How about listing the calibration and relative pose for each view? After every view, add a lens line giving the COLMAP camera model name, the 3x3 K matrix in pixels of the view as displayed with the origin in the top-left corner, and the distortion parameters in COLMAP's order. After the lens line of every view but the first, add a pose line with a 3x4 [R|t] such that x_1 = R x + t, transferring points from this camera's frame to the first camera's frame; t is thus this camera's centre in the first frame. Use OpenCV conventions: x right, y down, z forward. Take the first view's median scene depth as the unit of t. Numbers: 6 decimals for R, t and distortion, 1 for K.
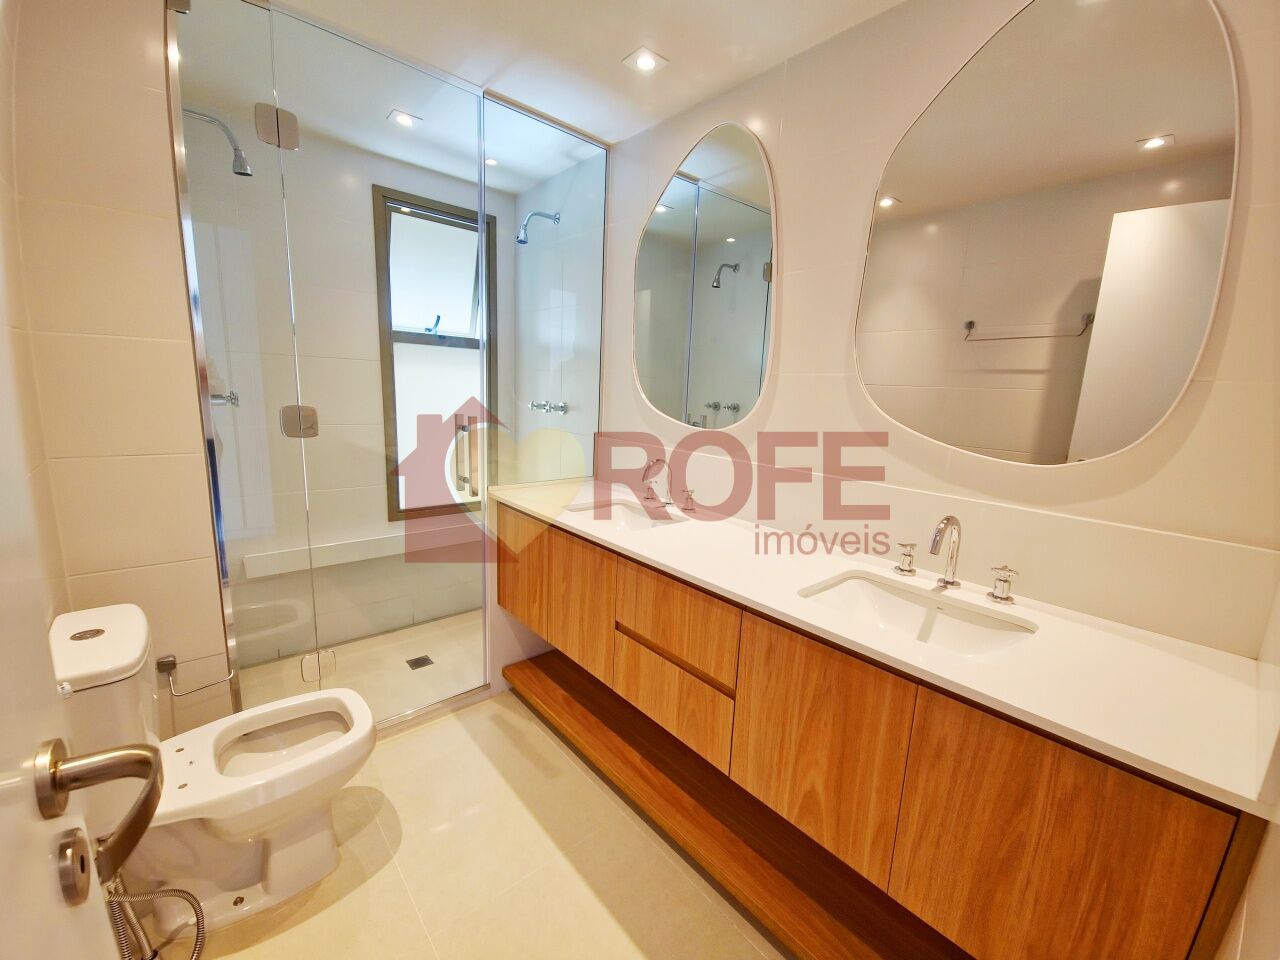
lens RADIAL K [[524.7, 0, 641.4], [0, 524.7, 484.5], [0, 0, 1]] dist [0.001518, -0.000377]
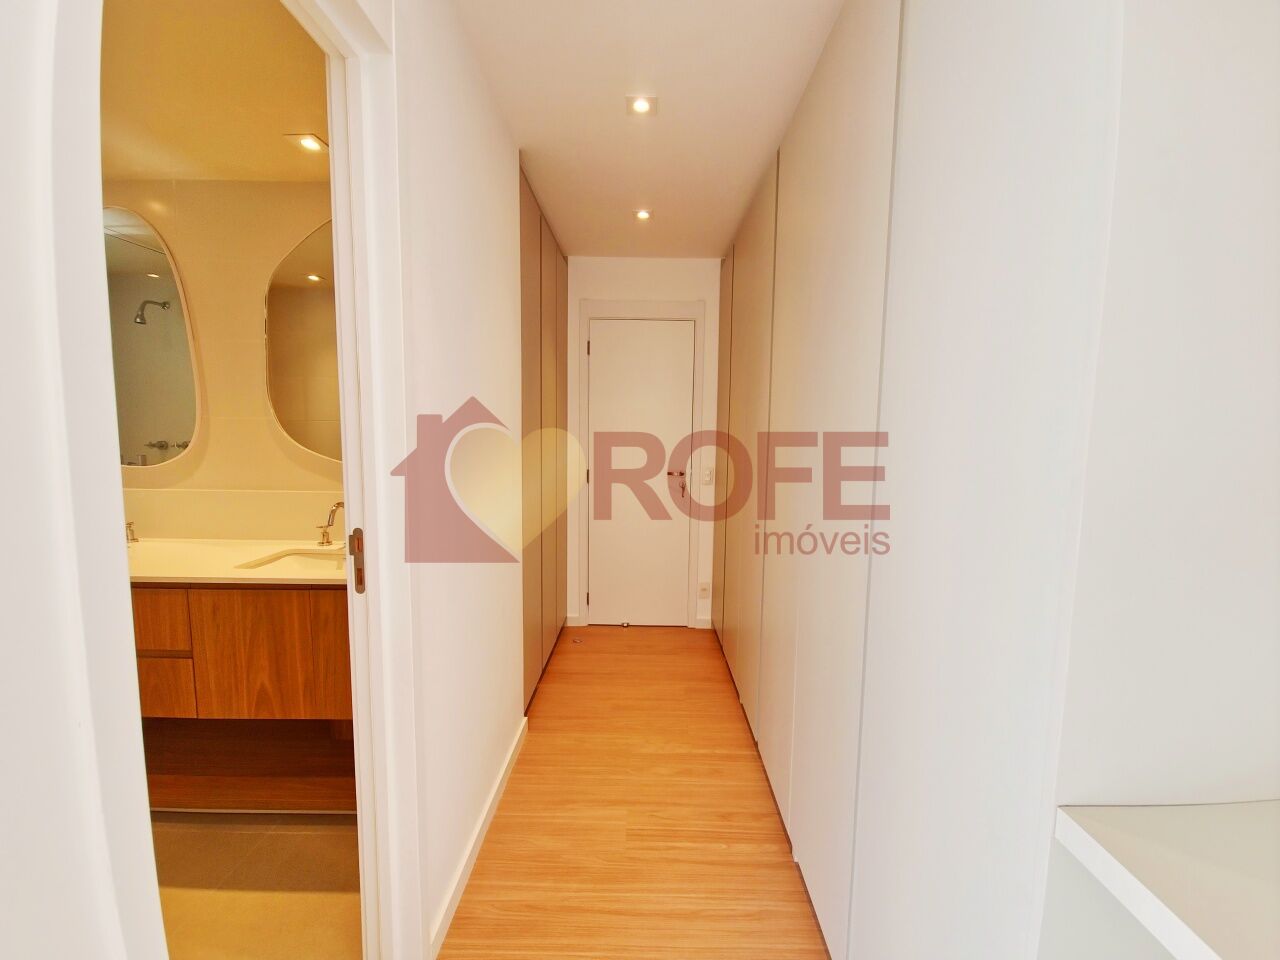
lens RADIAL K [[524.7, 0, 644.4], [0, 524.7, 478.4], [0, 0, 1]] dist [0.001518, -0.000377]
pose [[0.650457, -0.109545, 0.751602, -0.035636], [0.157752, 0.987451, 0.007397, 0.133595], [-0.742980, 0.113755, 0.659576, -0.886538]]
